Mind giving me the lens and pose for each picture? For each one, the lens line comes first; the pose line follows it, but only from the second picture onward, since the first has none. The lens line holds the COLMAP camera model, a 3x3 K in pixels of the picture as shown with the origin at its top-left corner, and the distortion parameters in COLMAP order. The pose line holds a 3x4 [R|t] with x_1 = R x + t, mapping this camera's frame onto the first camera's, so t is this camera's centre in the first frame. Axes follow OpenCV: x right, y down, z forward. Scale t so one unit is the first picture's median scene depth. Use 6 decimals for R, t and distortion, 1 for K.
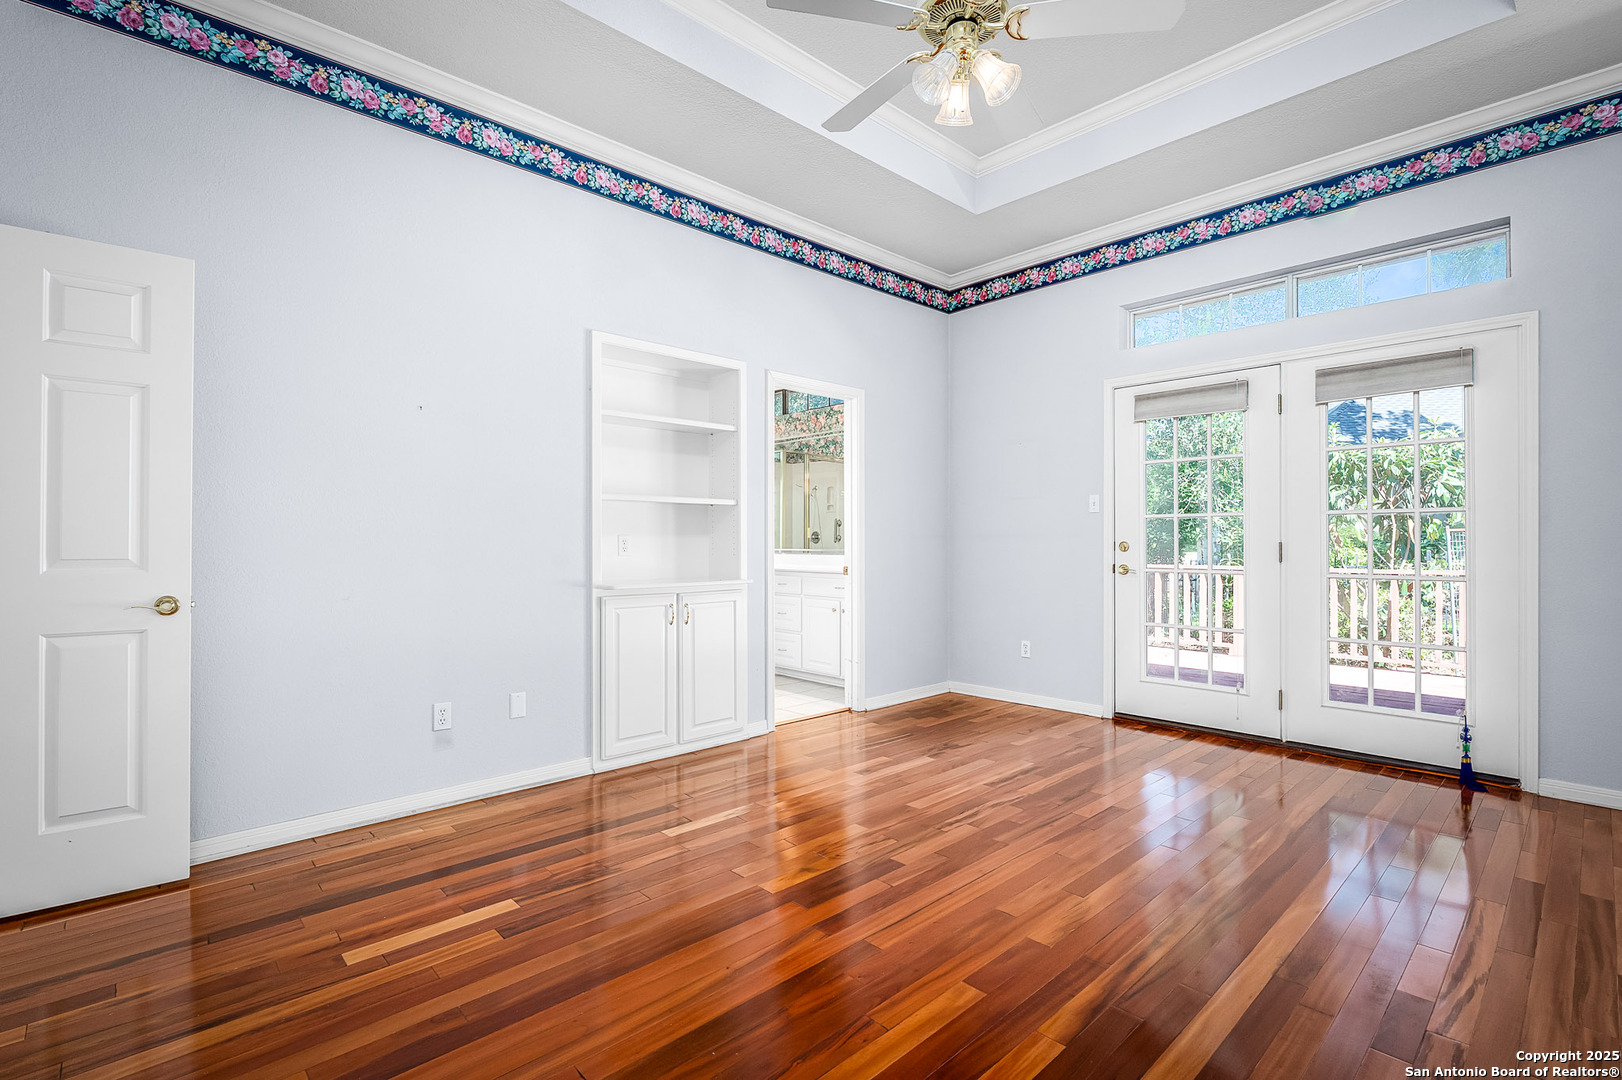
lens RADIAL K [[752.6, 0, 811.0], [0, 752.6, 540.0], [0, 0, 1]] dist [-0.002206, -0.000211]
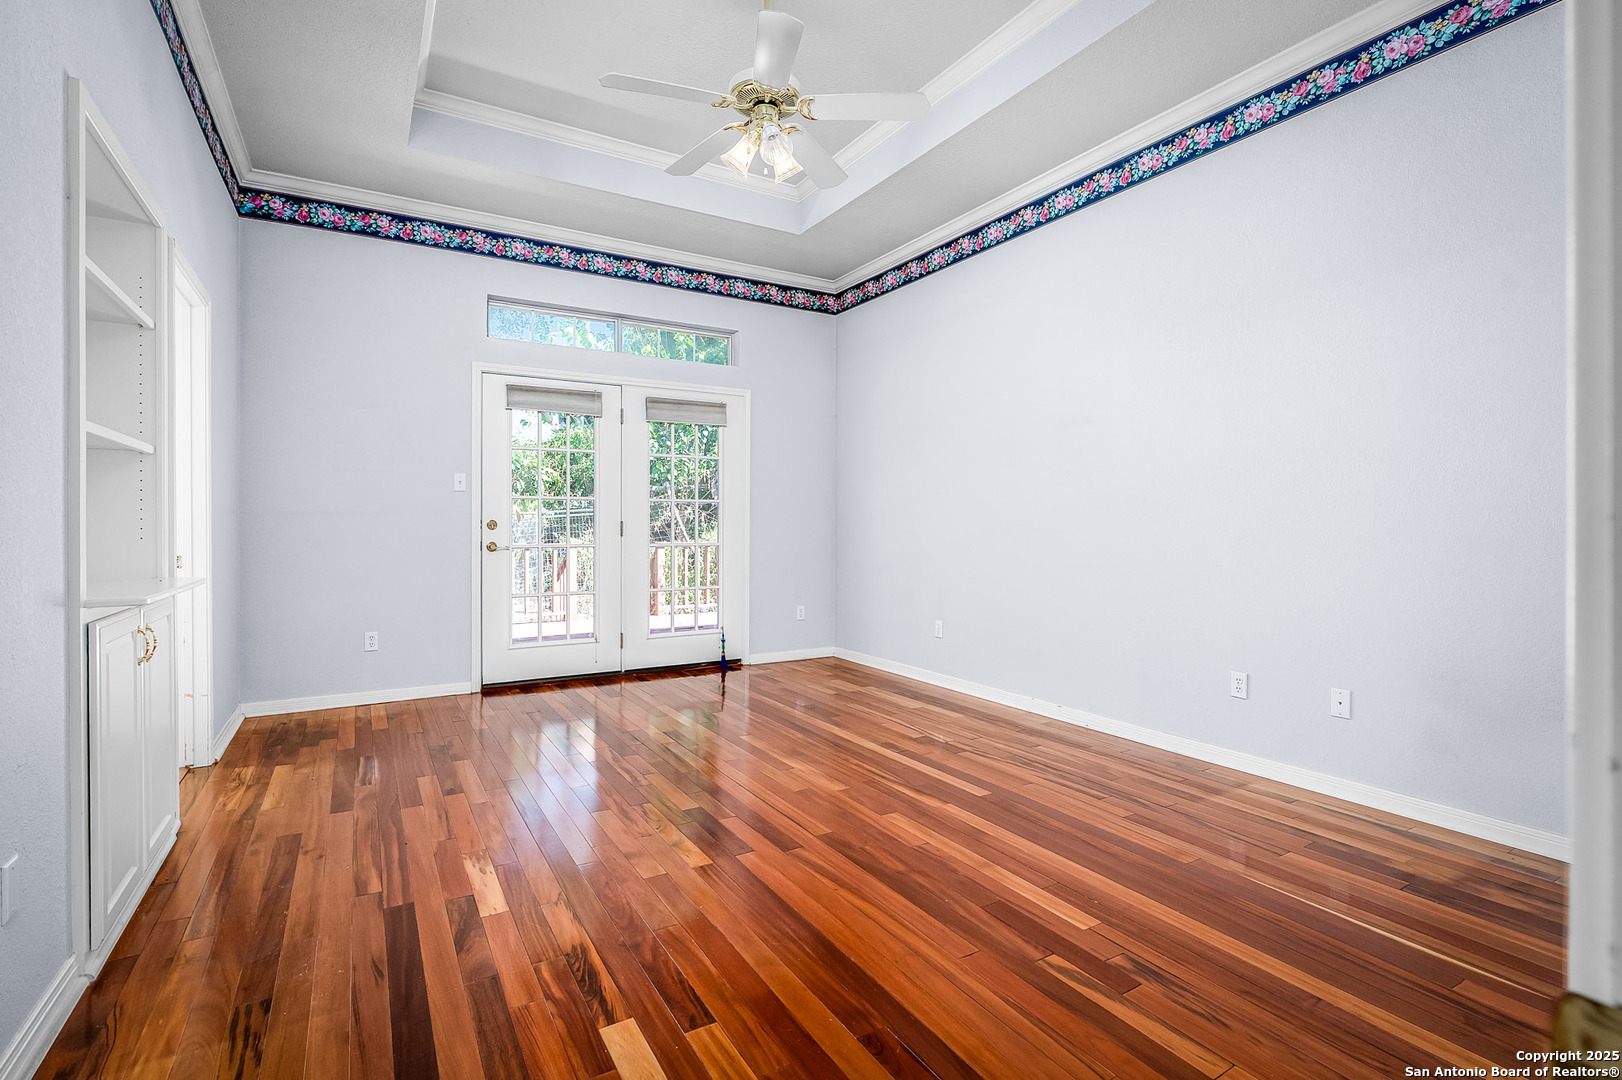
lens RADIAL K [[758.4, 0, 811.1], [0, 758.4, 532.3], [0, 0, 1]] dist [-0.001770, -0.000151]
pose [[0.218114, -0.009478, 0.975877, -0.624758], [-0.002319, 0.999945, 0.010230, 0.008298], [-0.975921, -0.004494, 0.218080, 0.399318]]
